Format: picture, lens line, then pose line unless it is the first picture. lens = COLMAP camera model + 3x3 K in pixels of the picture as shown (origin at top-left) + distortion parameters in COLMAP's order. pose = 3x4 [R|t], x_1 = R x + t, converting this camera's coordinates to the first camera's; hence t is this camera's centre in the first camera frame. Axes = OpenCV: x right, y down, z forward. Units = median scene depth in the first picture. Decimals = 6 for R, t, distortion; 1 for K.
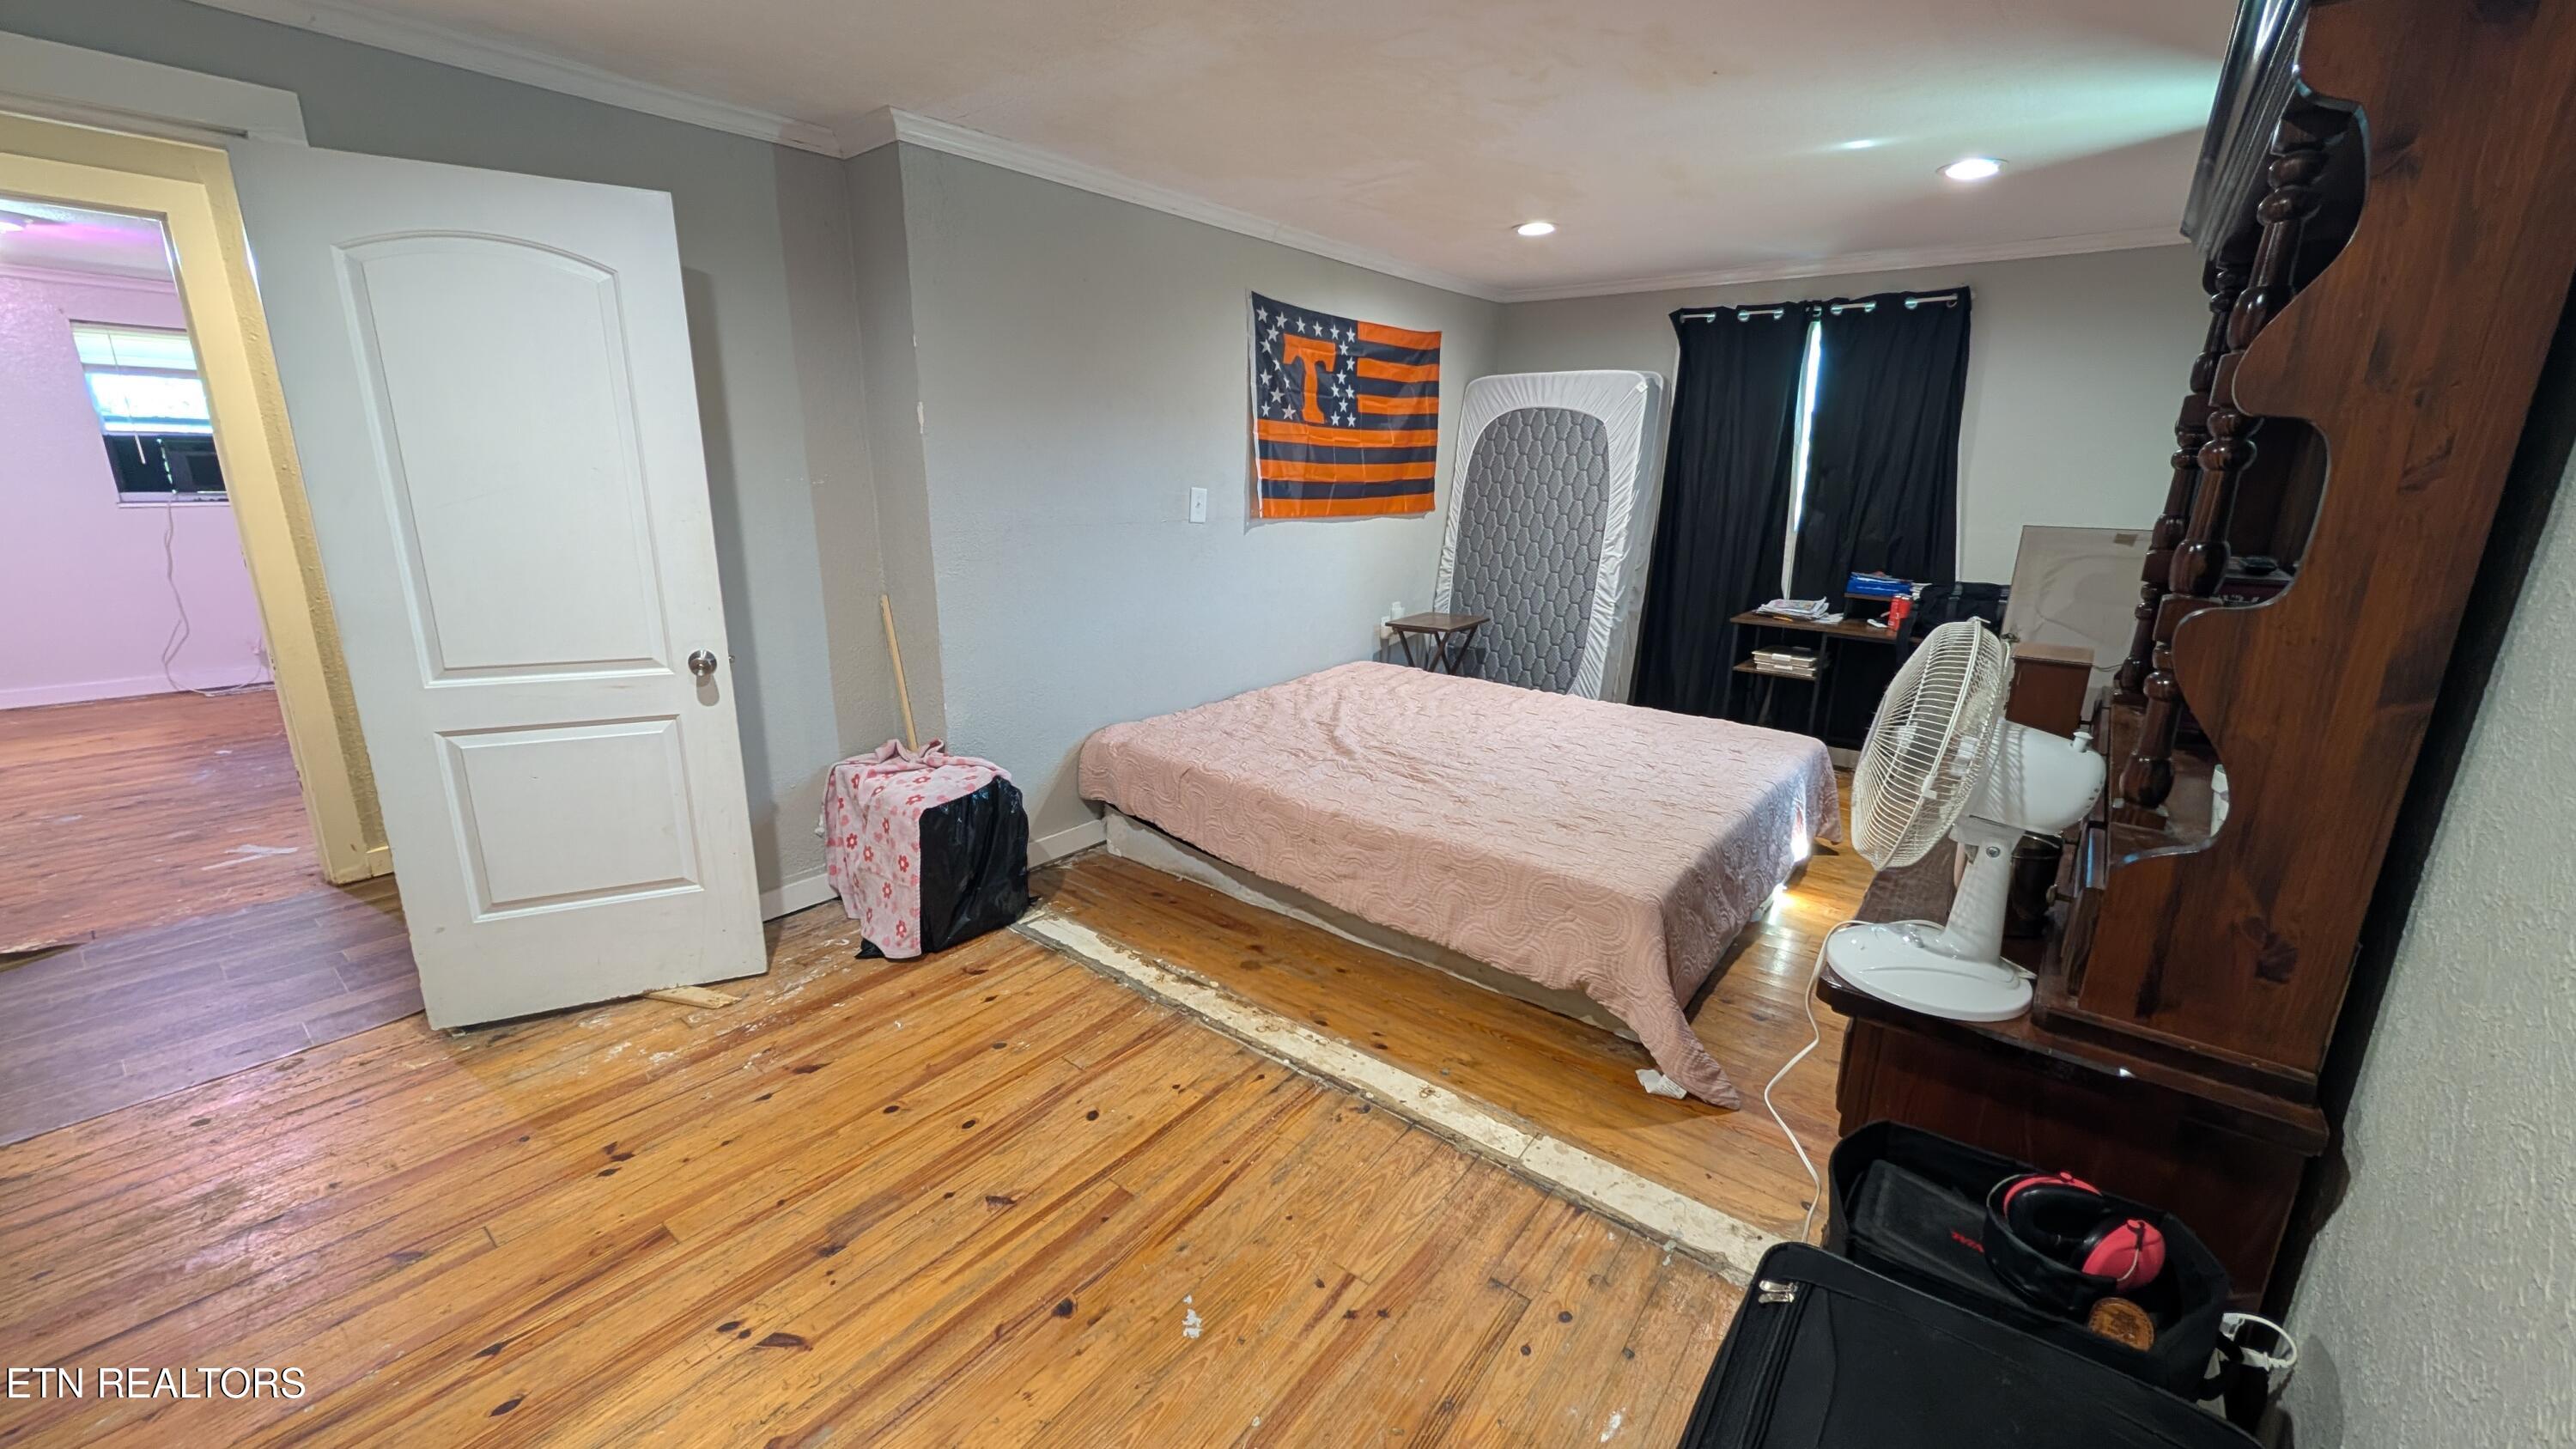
lens RADIAL K [[976.0, 0, 1297.1], [0, 976.0, 724.2], [0, 0, 1]] dist [-0.001377, 0.000685]
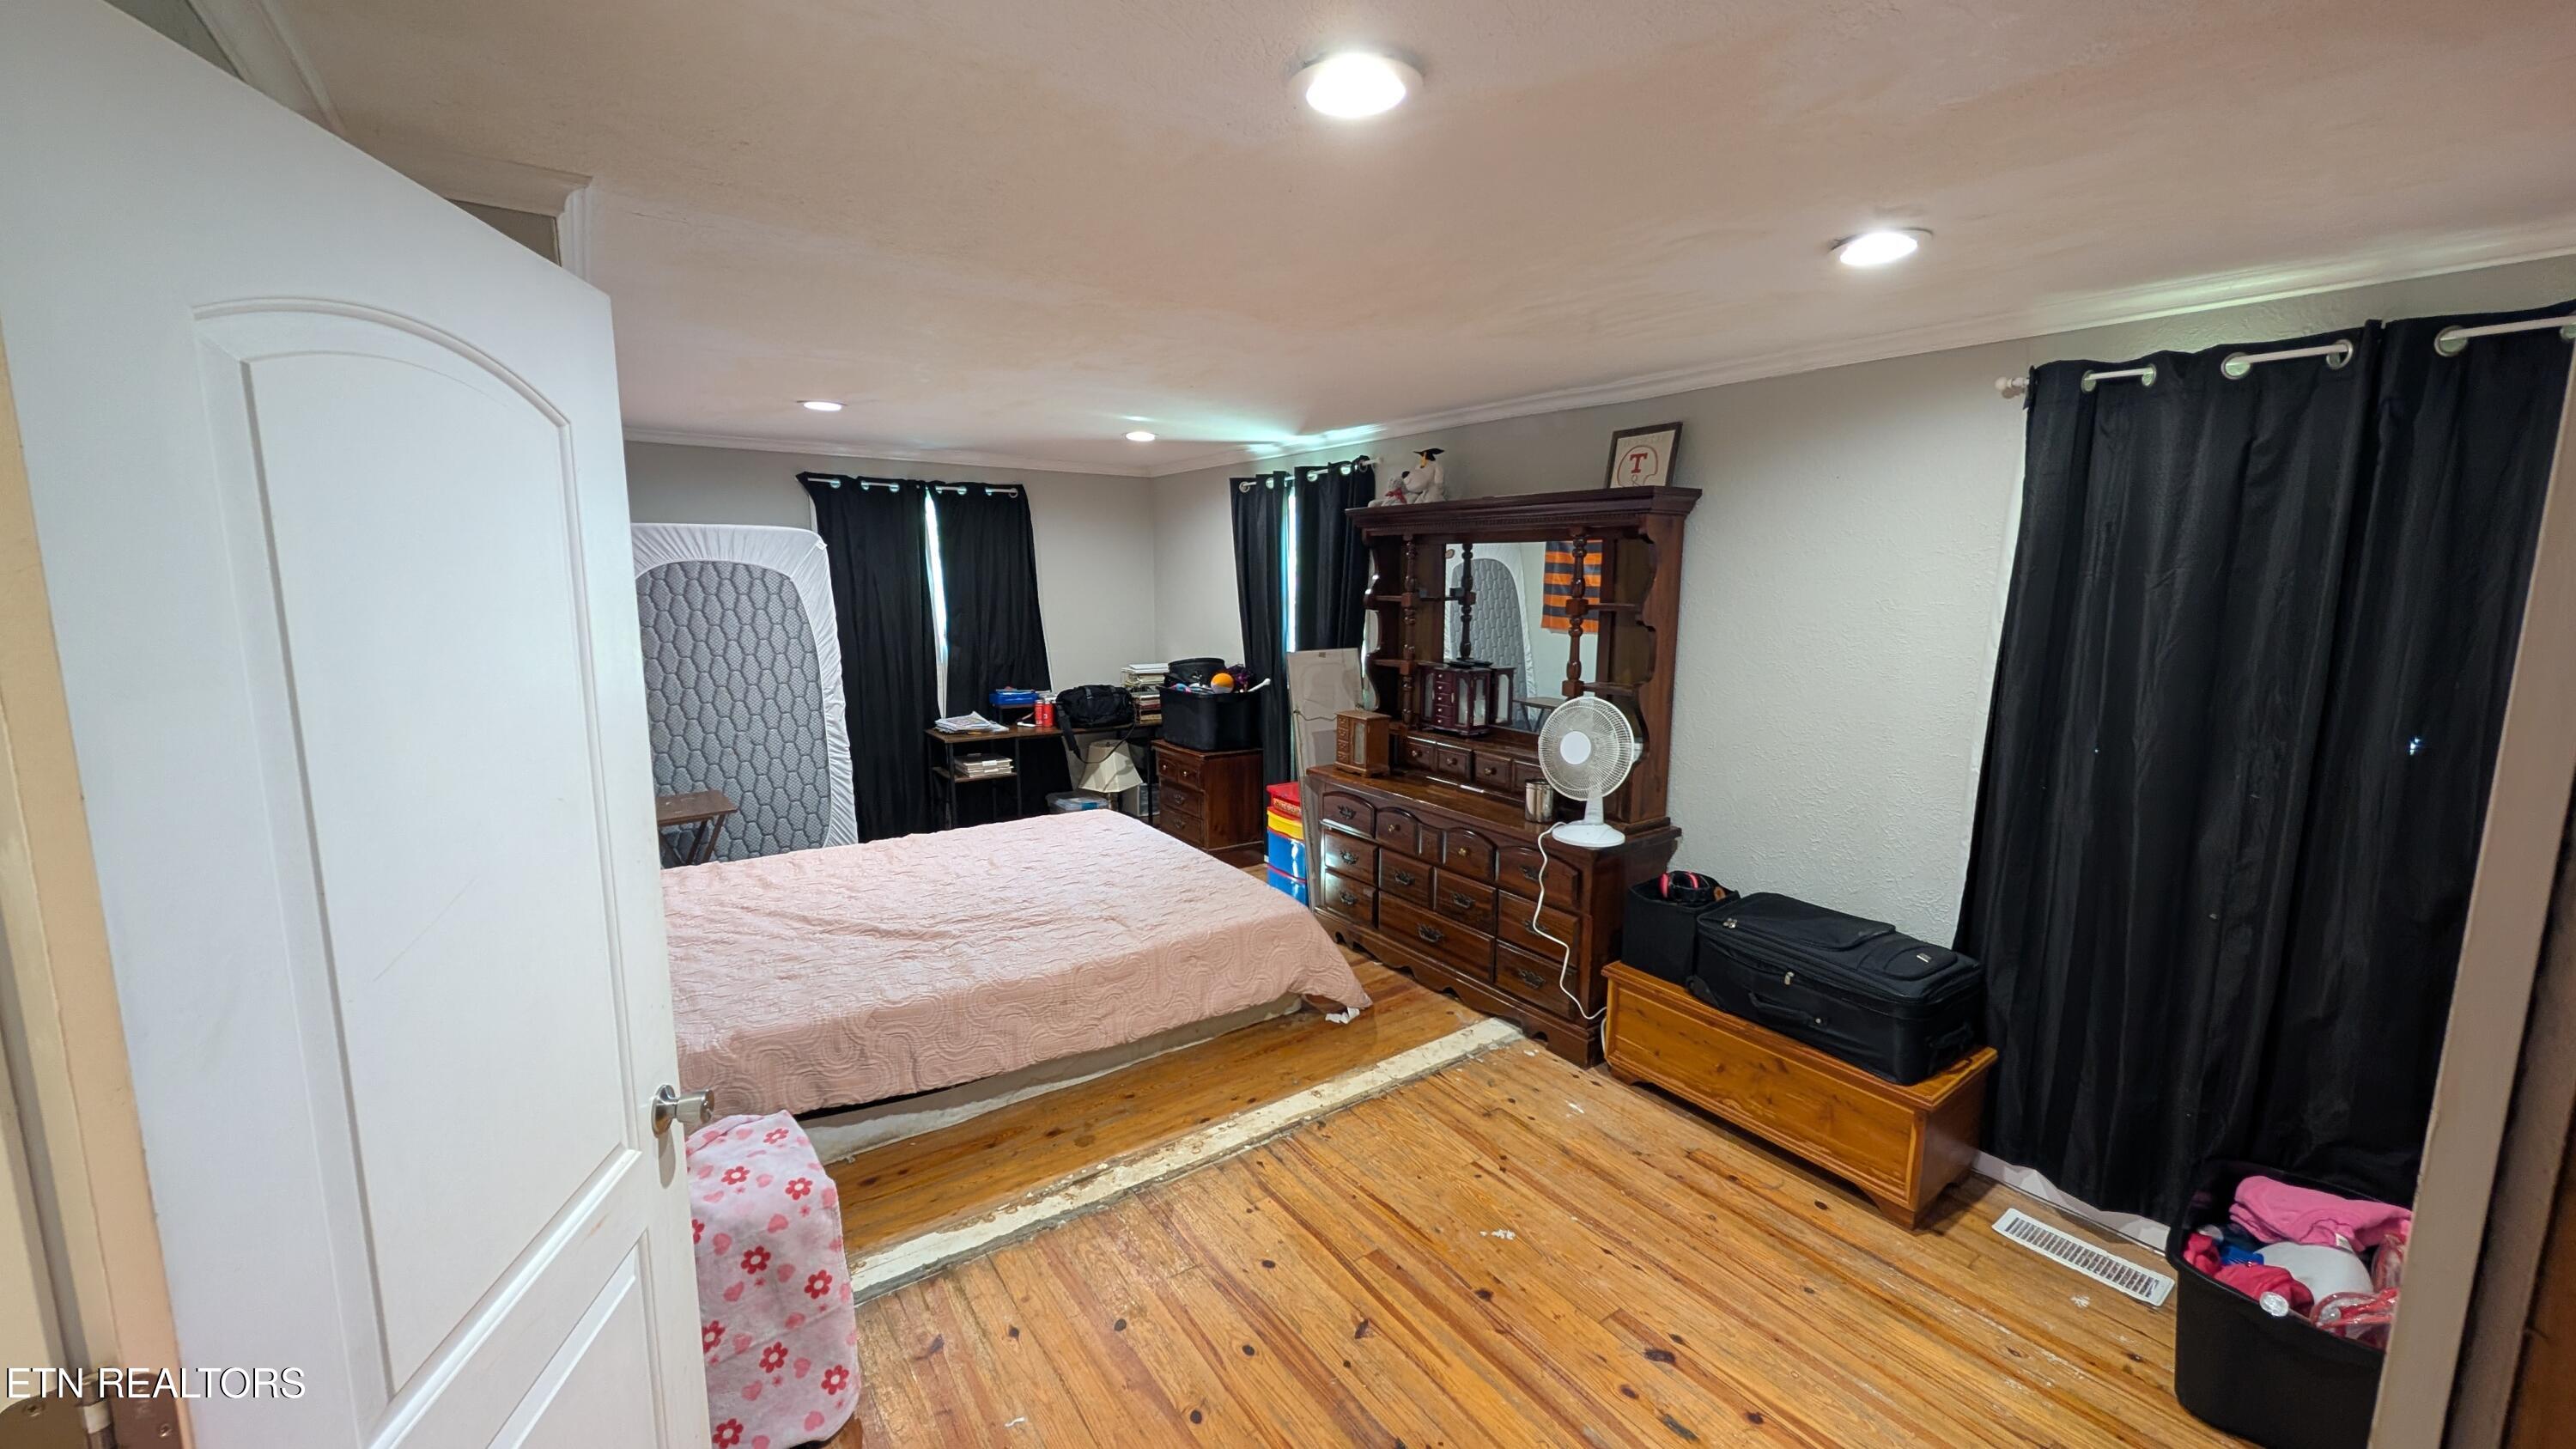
lens RADIAL K [[976.0, 0, 1286.1], [0, 976.0, 723.7], [0, 0, 1]] dist [-0.001377, 0.000685]
pose [[0.277704, -0.158861, 0.947441, -0.754585], [0.253405, 0.963416, 0.087265, -0.174158], [-0.926642, 0.215853, 0.307801, 0.351170]]
